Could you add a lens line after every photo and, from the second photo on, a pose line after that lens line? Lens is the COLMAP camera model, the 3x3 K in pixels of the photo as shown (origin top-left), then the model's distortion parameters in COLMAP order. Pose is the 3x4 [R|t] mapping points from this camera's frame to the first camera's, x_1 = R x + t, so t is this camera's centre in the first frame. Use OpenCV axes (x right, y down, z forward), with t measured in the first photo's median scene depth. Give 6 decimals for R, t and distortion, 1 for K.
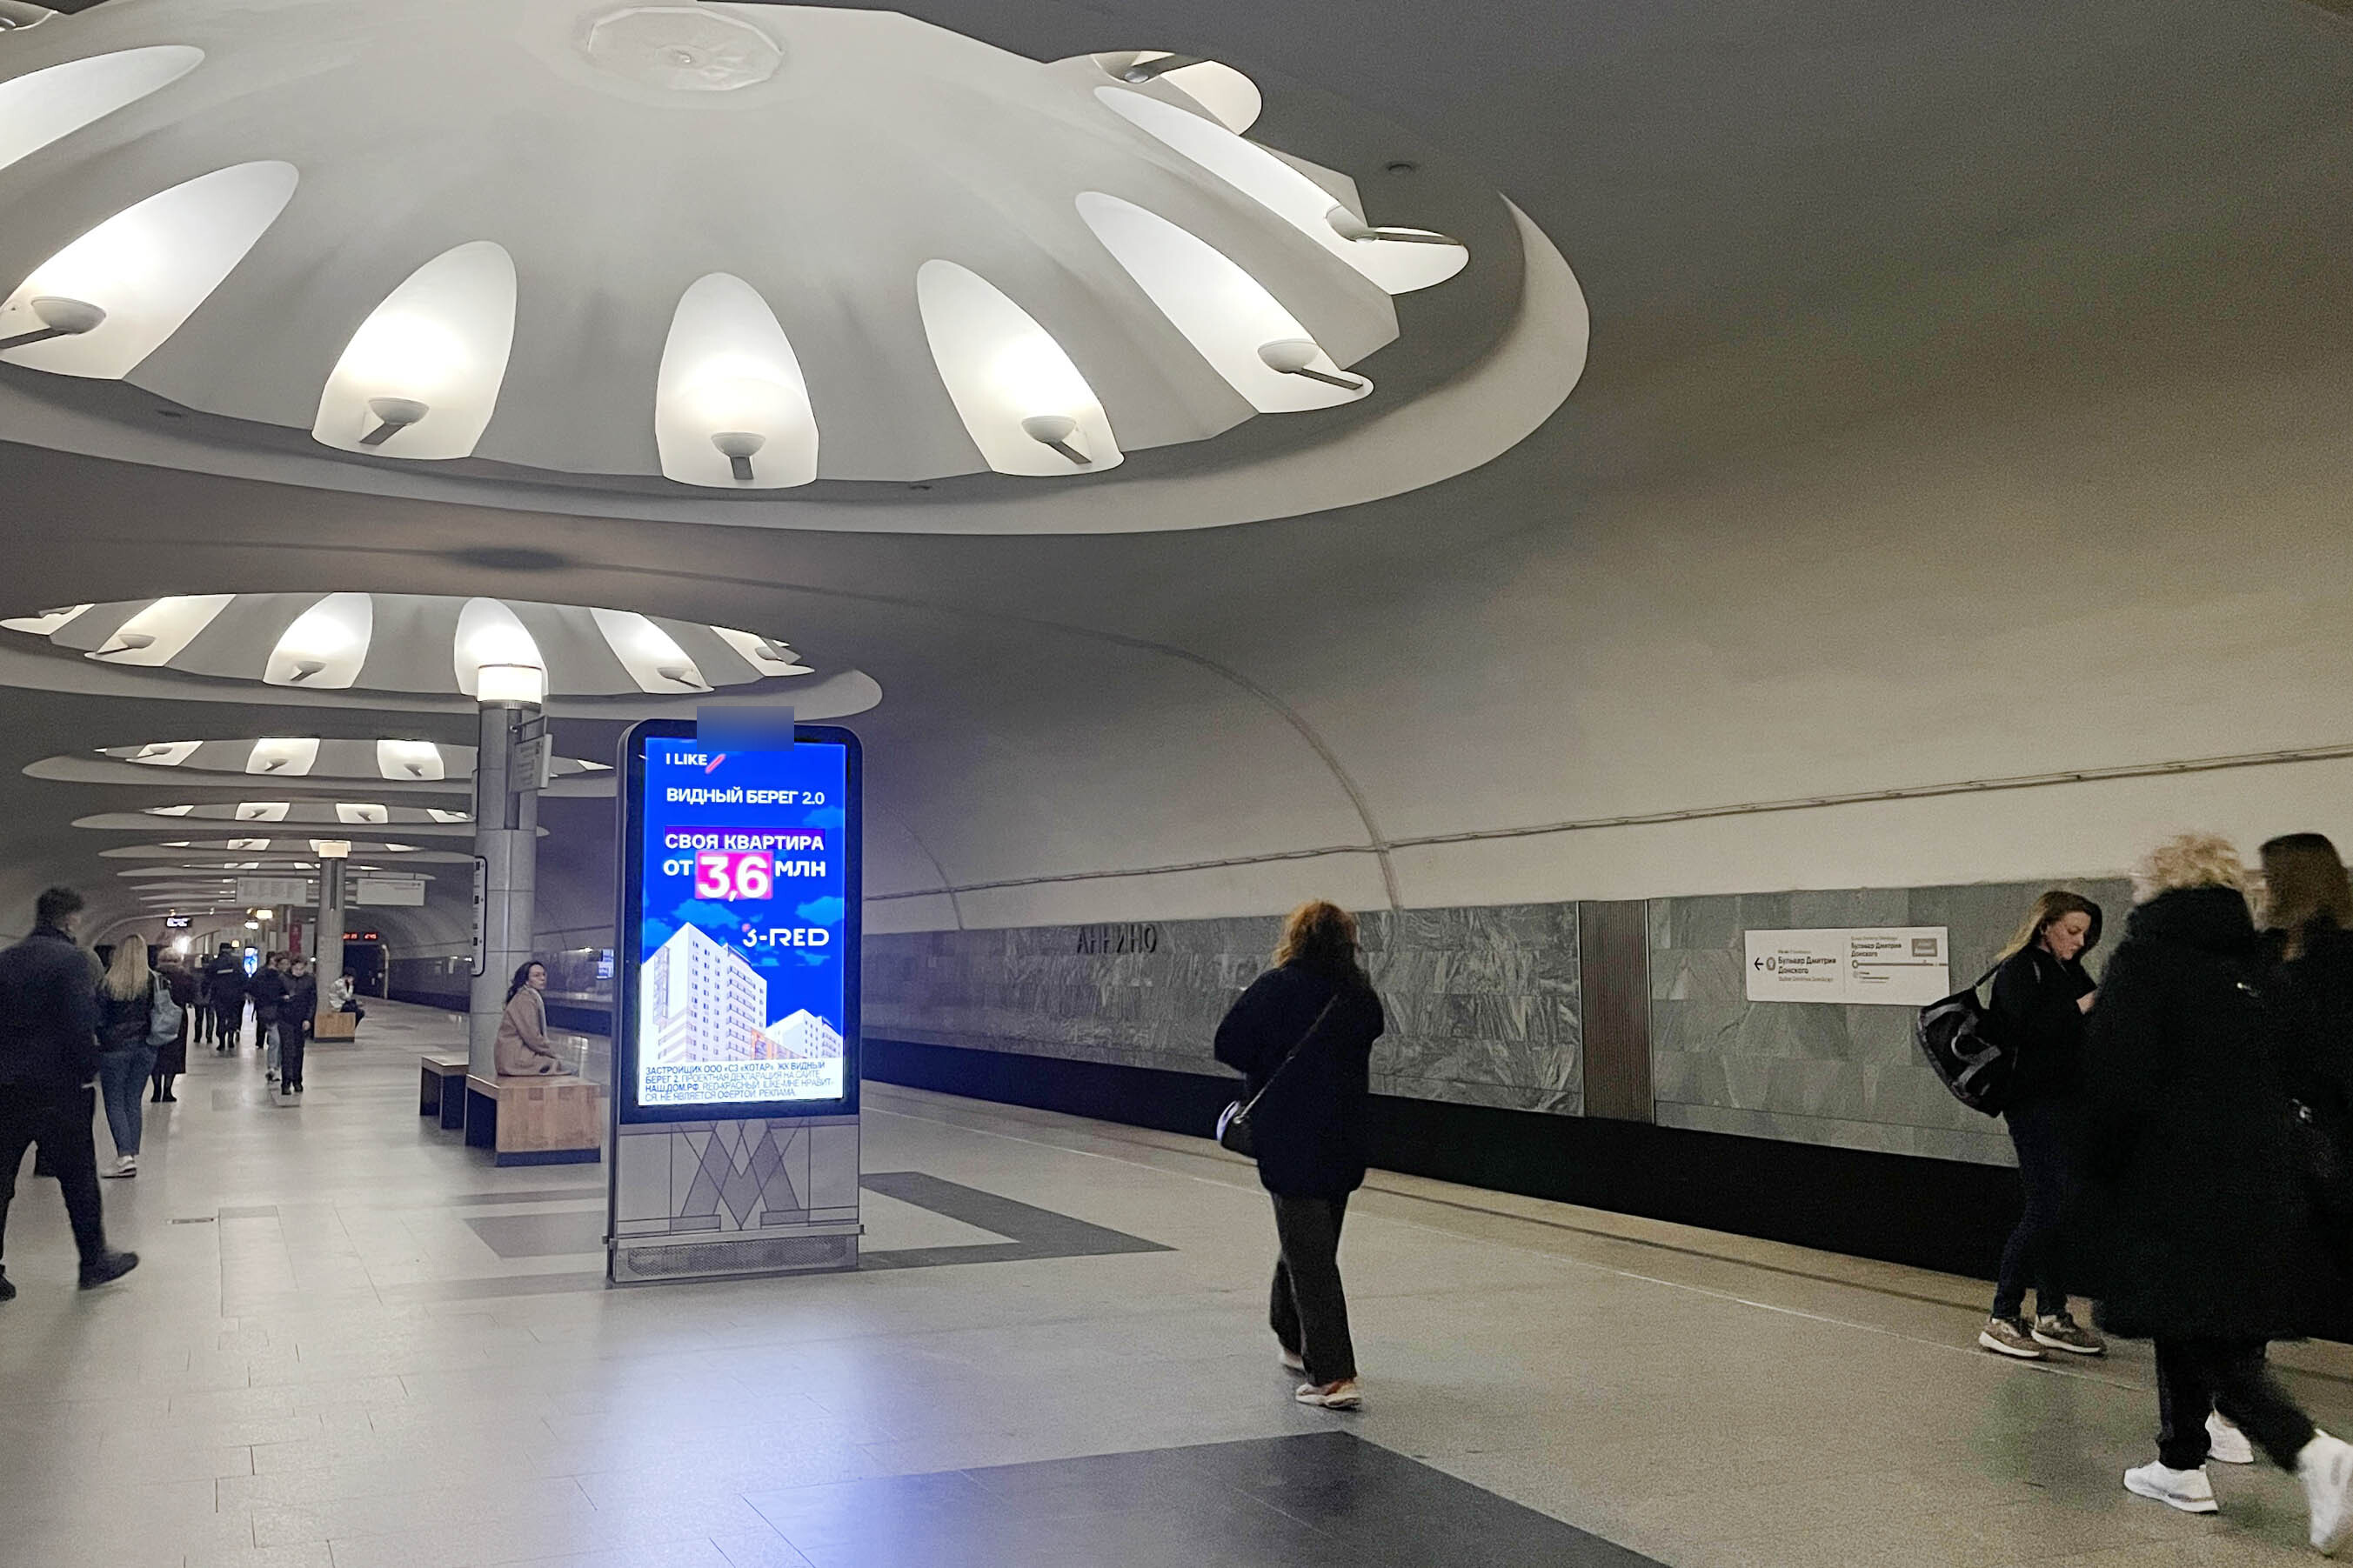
lens RADIAL K [[2113.0, 0, 1172.5], [0, 2113.0, 785.6], [0, 0, 1]] dist [0.009127, -0.000028]
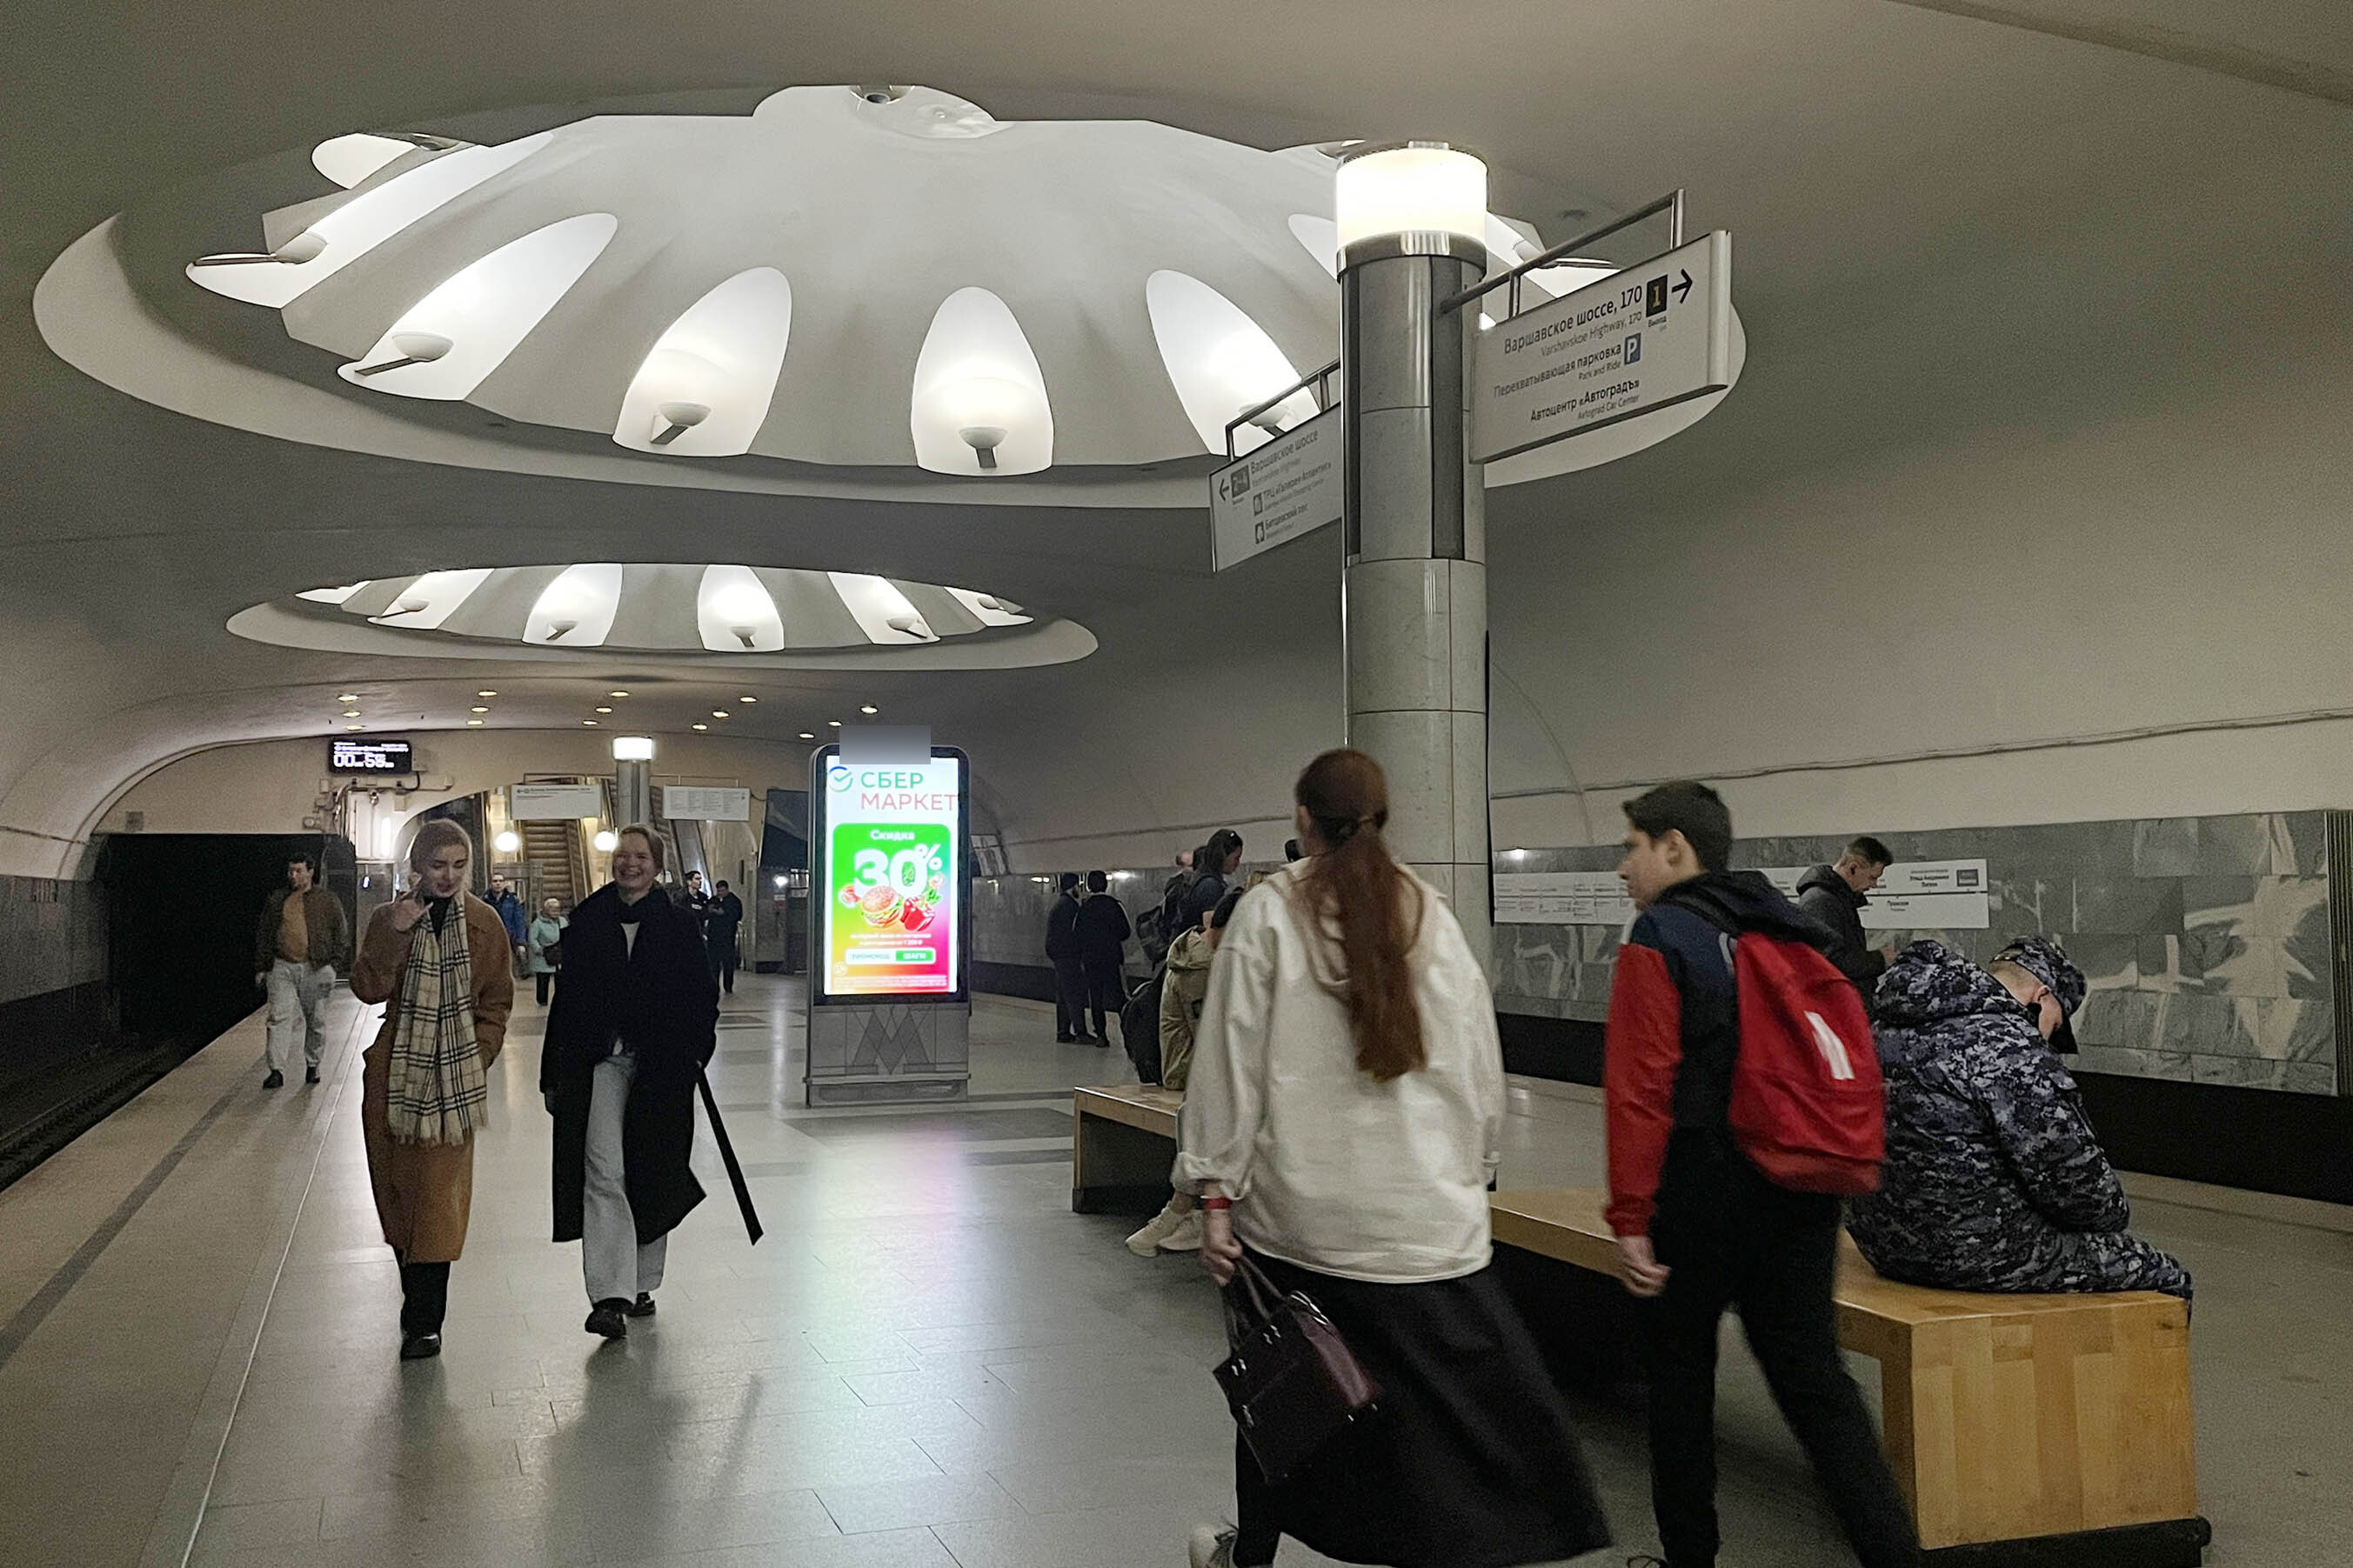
lens RADIAL K [[2113.0, 0, 1186.1], [0, 2113.0, 780.0], [0, 0, 1]] dist [0.009127, -0.000028]
pose [[0.995407, -0.010692, -0.095139, 0.005555], [0.013132, 0.999600, 0.025053, -0.006478], [0.094833, -0.026187, 0.995149, -0.100840]]
